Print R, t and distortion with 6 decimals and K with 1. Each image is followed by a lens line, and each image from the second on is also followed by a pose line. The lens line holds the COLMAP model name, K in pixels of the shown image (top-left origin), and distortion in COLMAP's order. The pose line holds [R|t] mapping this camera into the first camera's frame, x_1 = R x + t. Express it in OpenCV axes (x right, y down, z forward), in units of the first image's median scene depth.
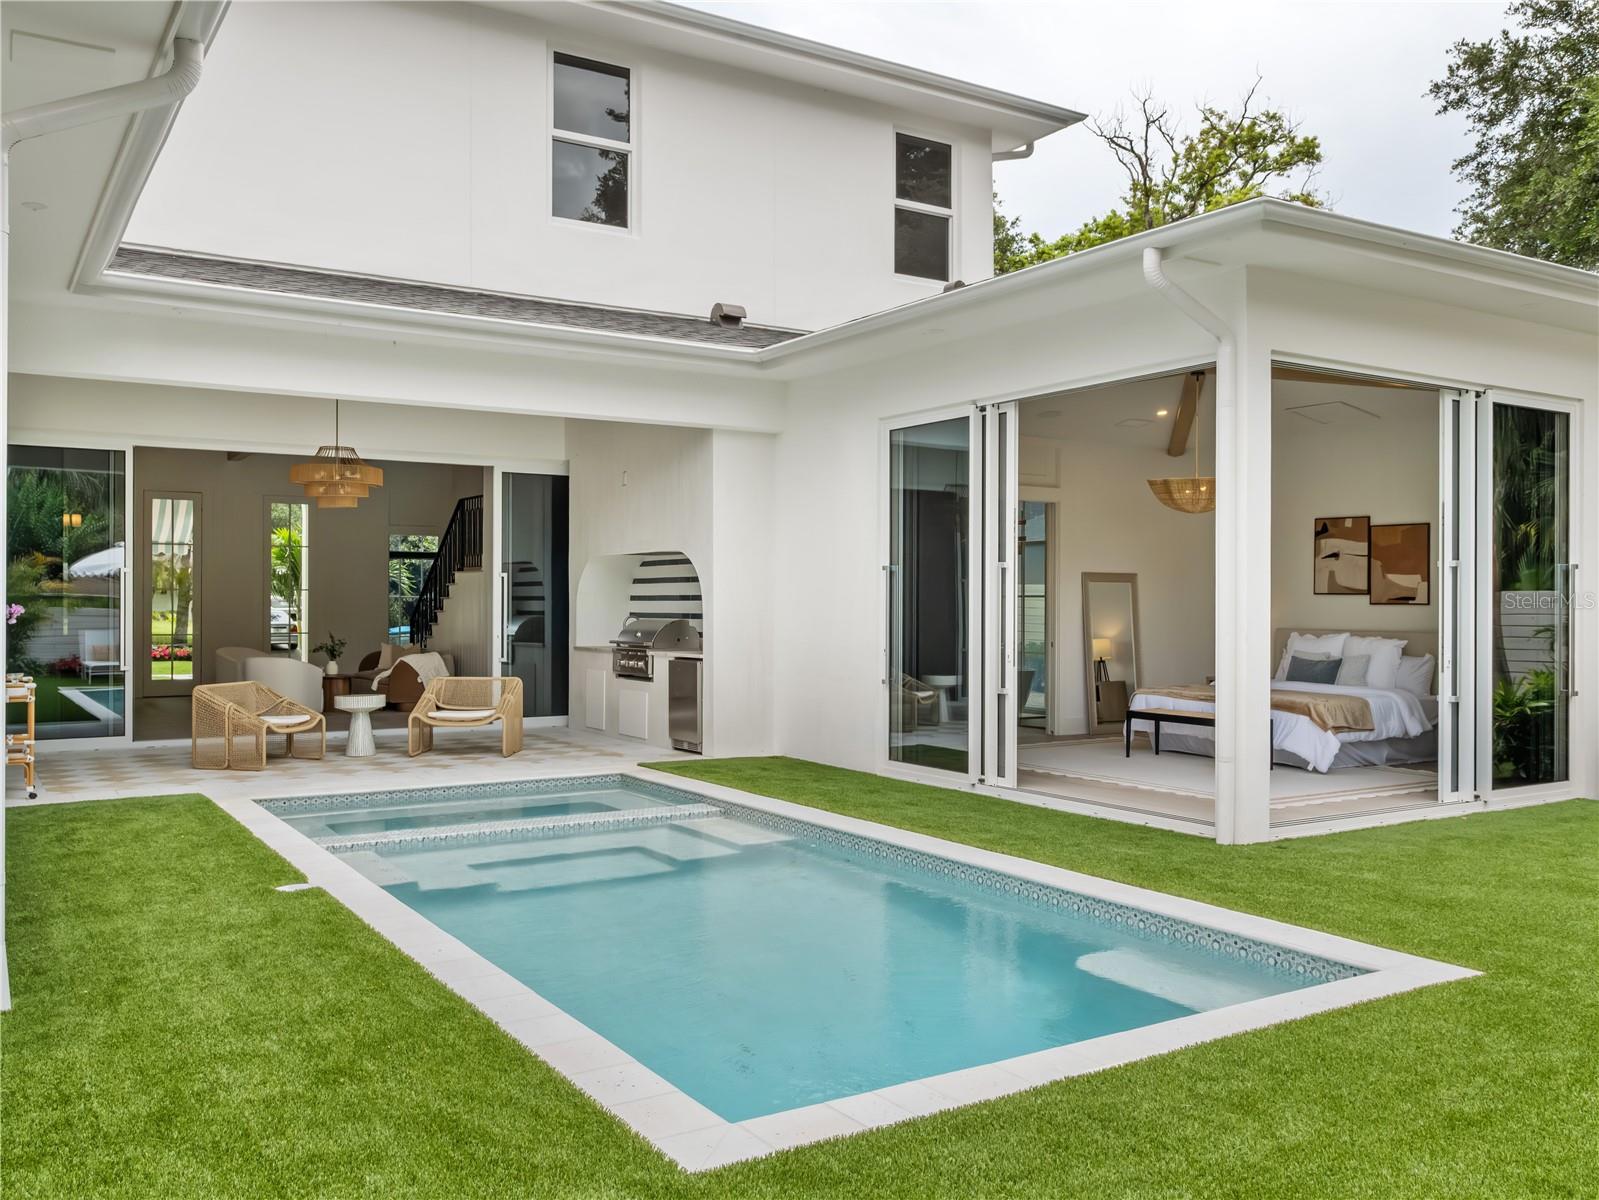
lens RADIAL K [[1349.7, 0, 799.5], [0, 1349.7, 600.0], [0, 0, 1]] dist [0.010209, 0.001747]
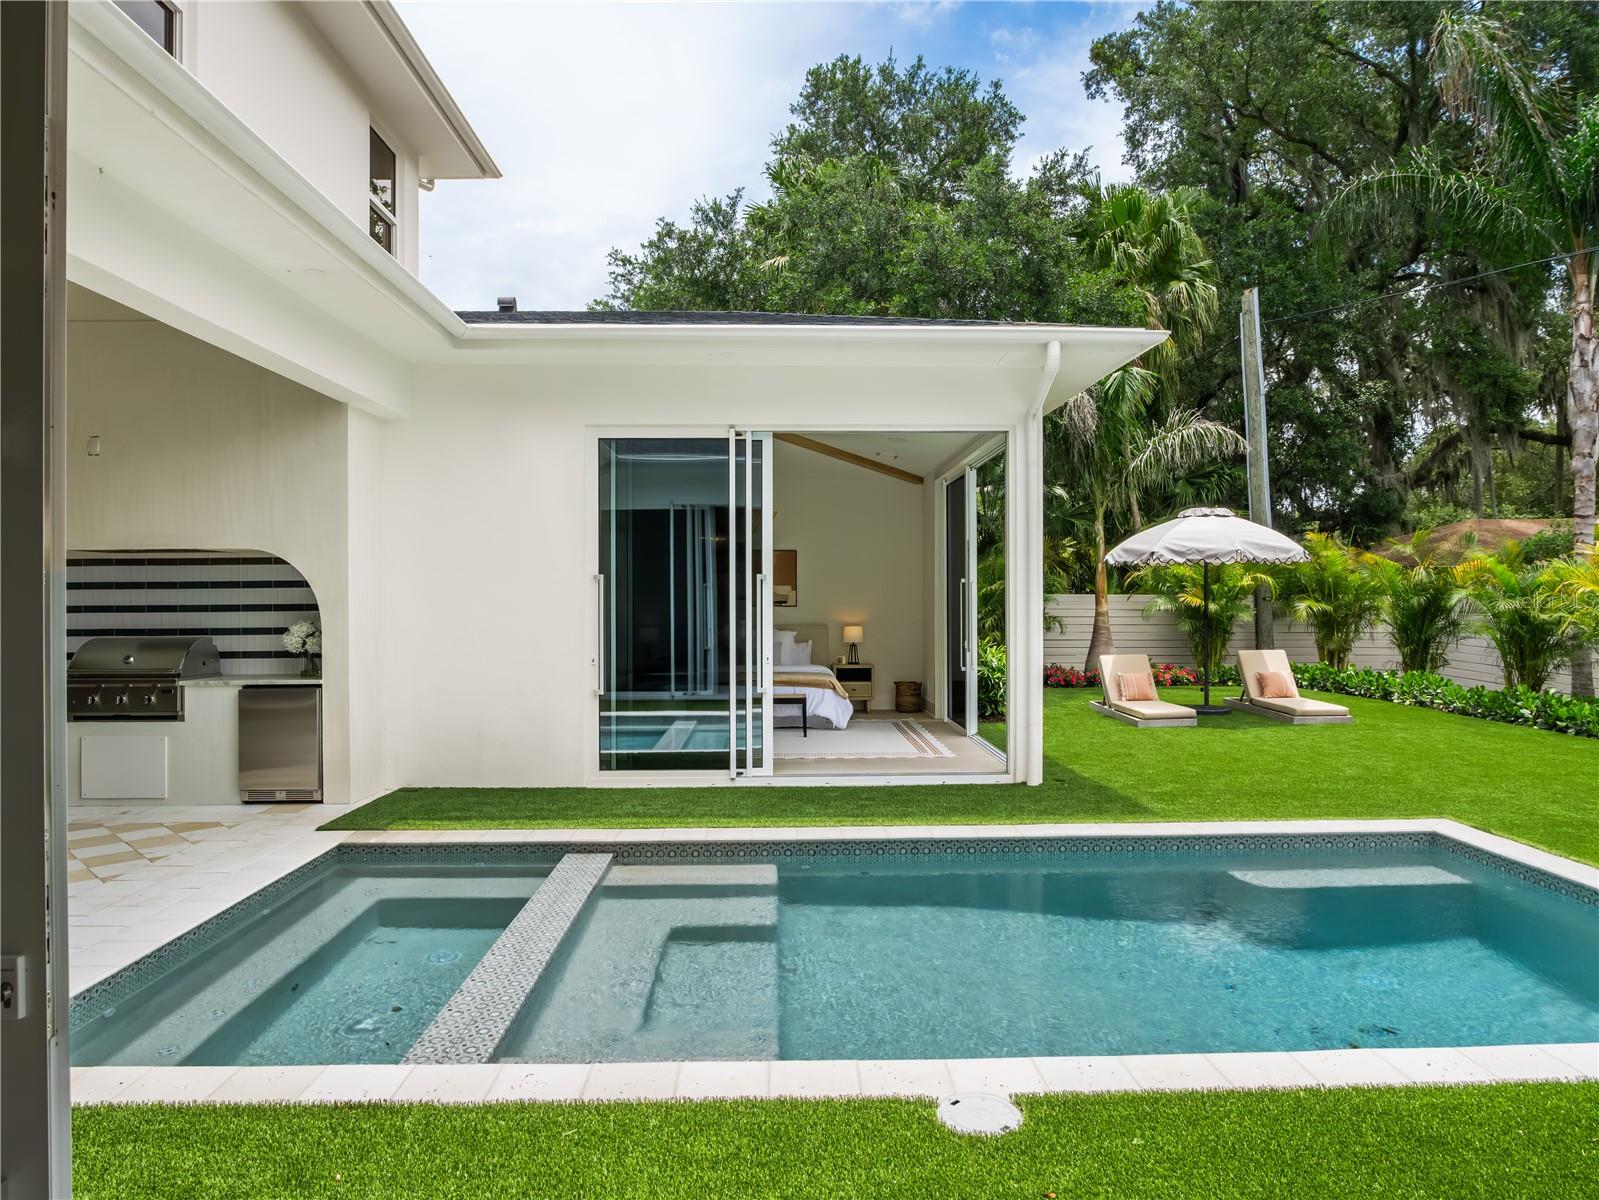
lens RADIAL K [[965.1, 0, 799.5], [0, 965.1, 600.0], [0, 0, 1]] dist [-0.023205, 0.005096]
pose [[0.496516, -0.005013, 0.868013, -0.435726], [-0.000314, 0.999982, 0.005954, -0.009865], [-0.868027, -0.003228, 0.496506, 0.478839]]
